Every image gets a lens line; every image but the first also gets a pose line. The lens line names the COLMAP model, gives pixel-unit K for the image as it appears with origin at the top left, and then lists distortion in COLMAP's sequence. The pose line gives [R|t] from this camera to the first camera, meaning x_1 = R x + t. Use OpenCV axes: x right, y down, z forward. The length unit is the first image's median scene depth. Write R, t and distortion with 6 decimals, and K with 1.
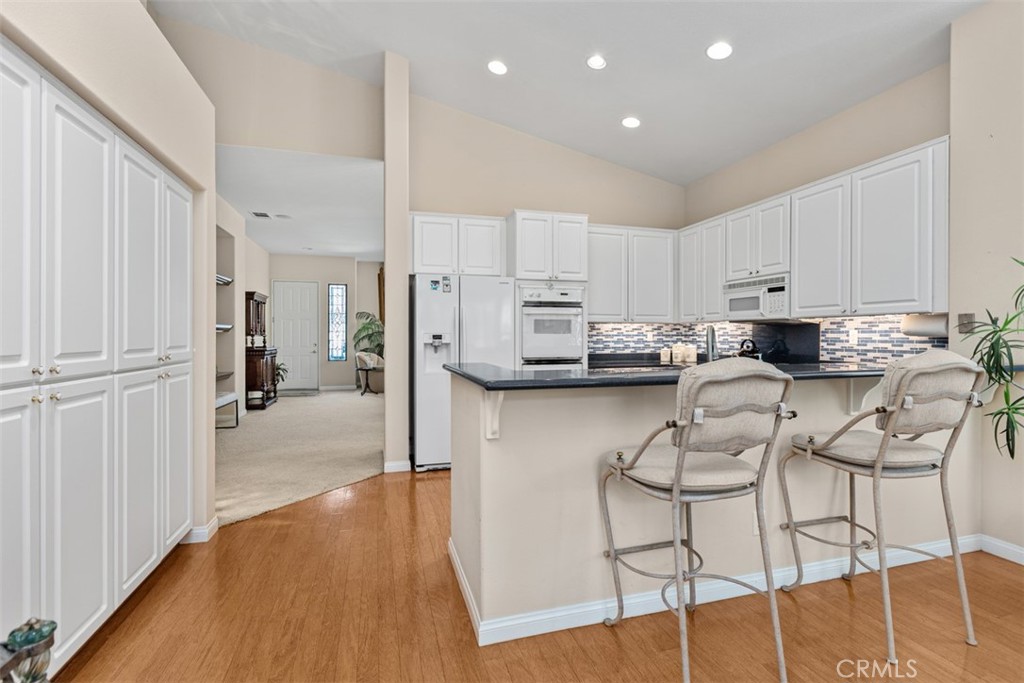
lens RADIAL K [[495.1, 0, 516.6], [0, 495.1, 327.9], [0, 0, 1]] dist [0.003938, -0.002383]
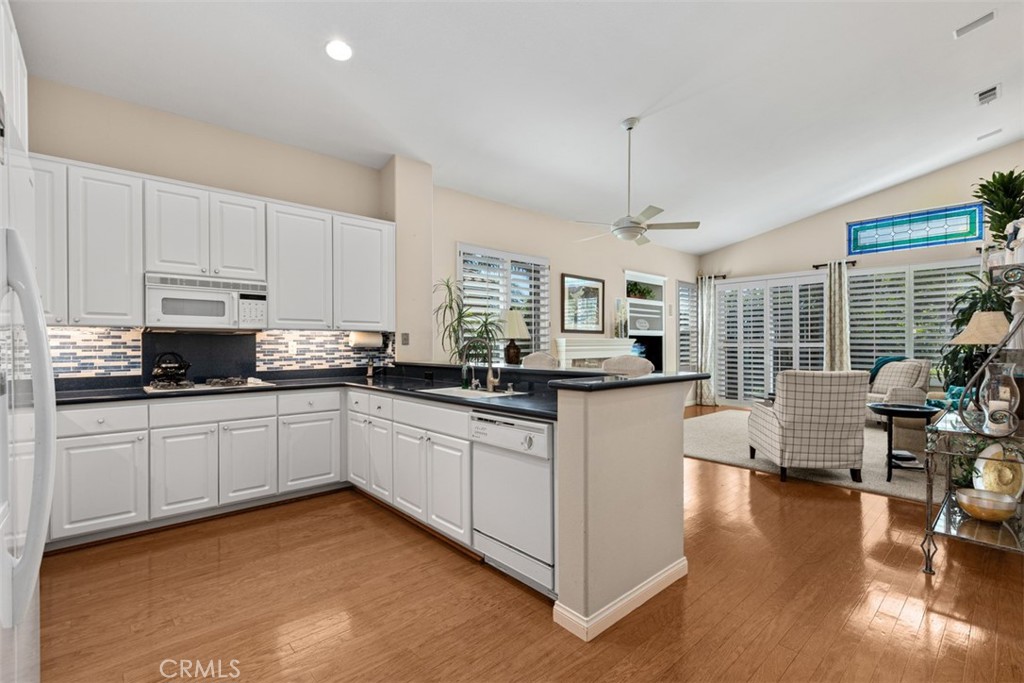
lens RADIAL K [[457.6, 0, 519.0], [0, 457.6, 346.7], [0, 0, 1]] dist [0.003547, -0.001331]
pose [[-0.448814, -0.001168, 0.893624, -0.414715], [-0.009340, 0.999951, -0.003384, 0.011914], [-0.893576, -0.009865, -0.448803, 0.831541]]
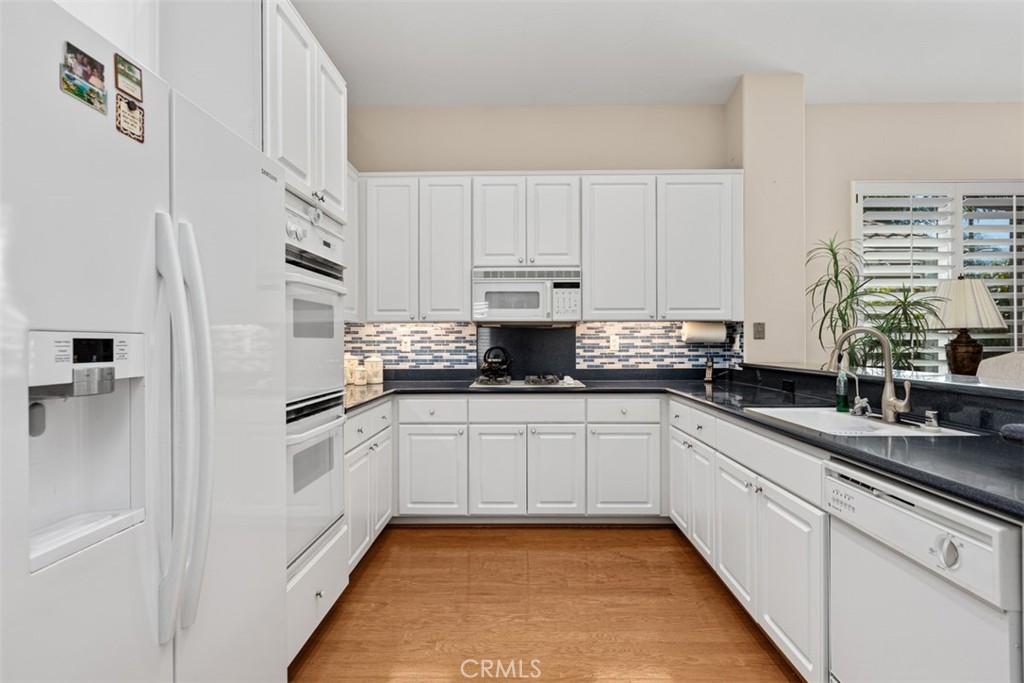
lens RADIAL K [[520.2, 0, 514.7], [0, 520.2, 339.1], [0, 0, 1]] dist [-0.002810, -0.001728]
pose [[0.289657, 0.004367, 0.957121, -0.289921], [-0.011296, 0.999936, -0.001144, 0.011819], [-0.957064, -0.010480, 0.289687, 0.736397]]
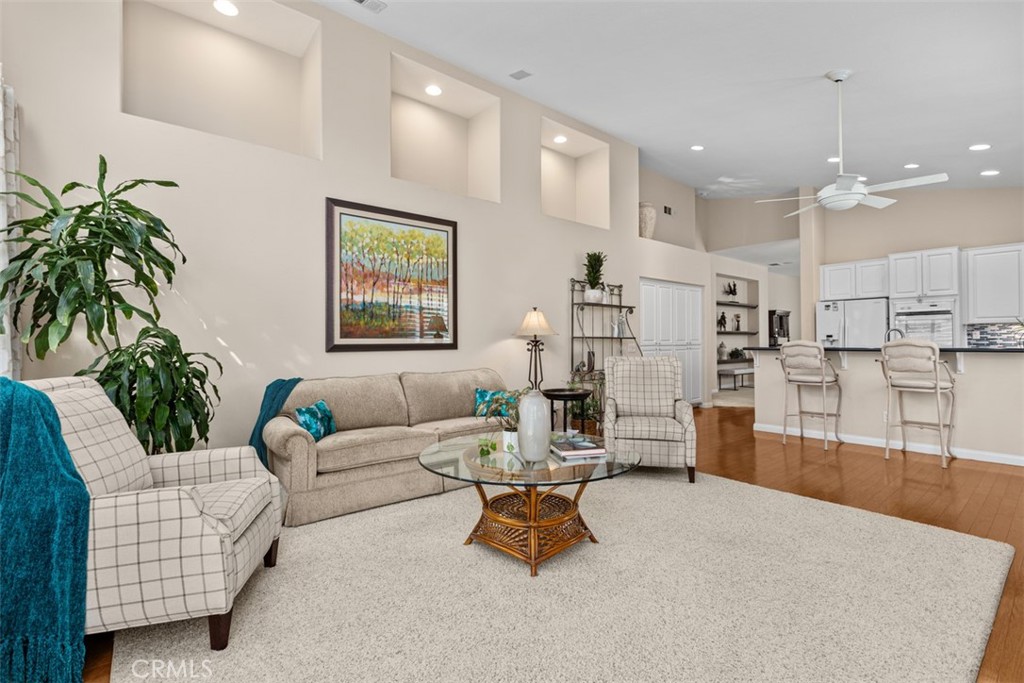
lens RADIAL K [[457.6, 0, 515.8], [0, 457.6, 336.0], [0, 0, 1]] dist [0.003547, -0.001331]
pose [[0.400880, -0.008414, -0.916092, 0.857165], [0.017481, 0.999846, -0.001534, 0.000934], [0.915964, -0.015399, 0.400965, -0.675636]]
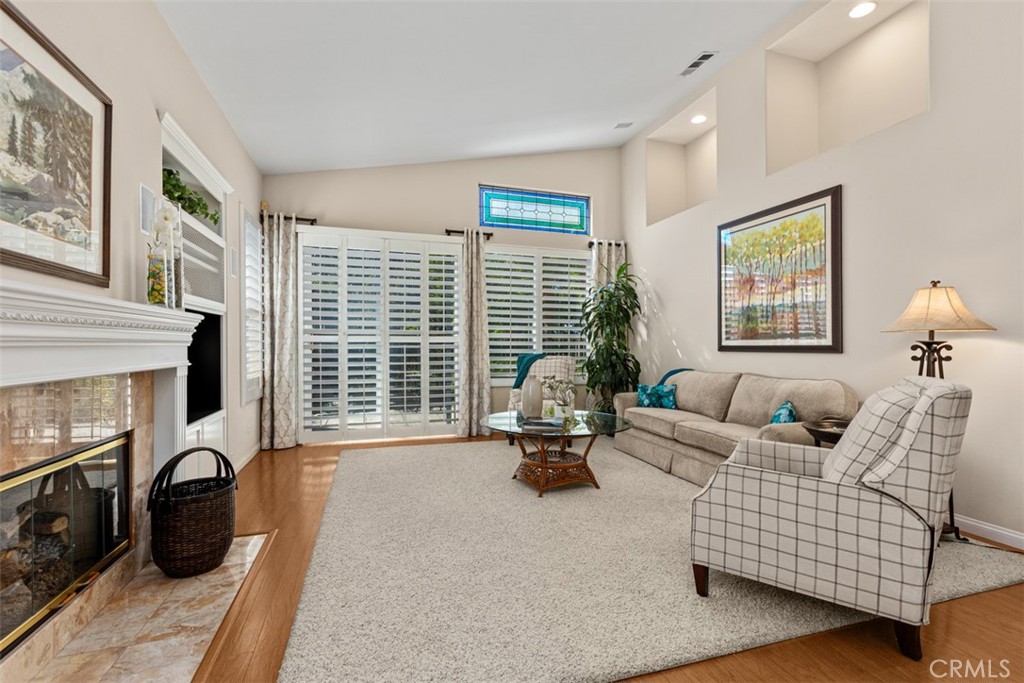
lens RADIAL K [[457.6, 0, 515.3], [0, 457.6, 344.2], [0, 0, 1]] dist [0.003547, -0.001331]
pose [[-0.999416, 0.001838, -0.034111, 0.457797], [0.002367, 0.999877, -0.015487, 0.021590], [0.034078, -0.015558, -0.999298, 0.335638]]
